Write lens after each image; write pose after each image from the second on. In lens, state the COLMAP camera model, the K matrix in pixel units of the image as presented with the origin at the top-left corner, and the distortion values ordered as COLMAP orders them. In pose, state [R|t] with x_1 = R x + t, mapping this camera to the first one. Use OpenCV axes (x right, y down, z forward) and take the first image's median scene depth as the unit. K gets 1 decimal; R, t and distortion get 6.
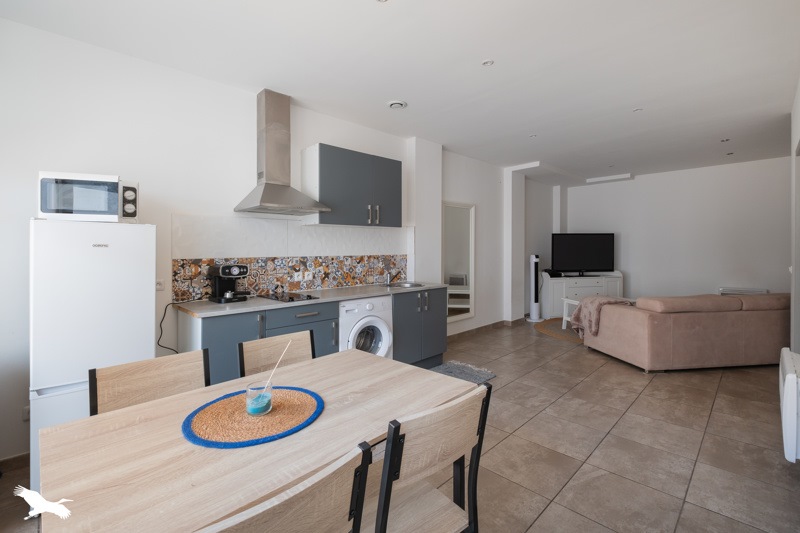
lens RADIAL K [[352.0, 0, 377.1], [0, 352.0, 257.7], [0, 0, 1]] dist [-0.000759, -0.000310]
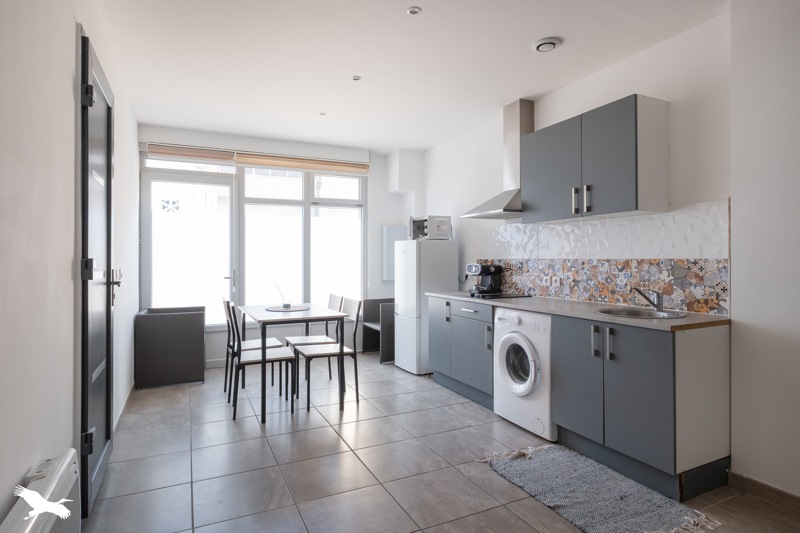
lens RADIAL K [[445.1, 0, 400.7], [0, 445.1, 252.6], [0, 0, 1]] dist [0.002529, 0.000357]
pose [[-0.282562, -0.003188, -0.959244, 0.892292], [-0.013255, 0.999912, 0.000581, -0.013713], [0.959157, 0.012879, -0.282580, 0.870469]]
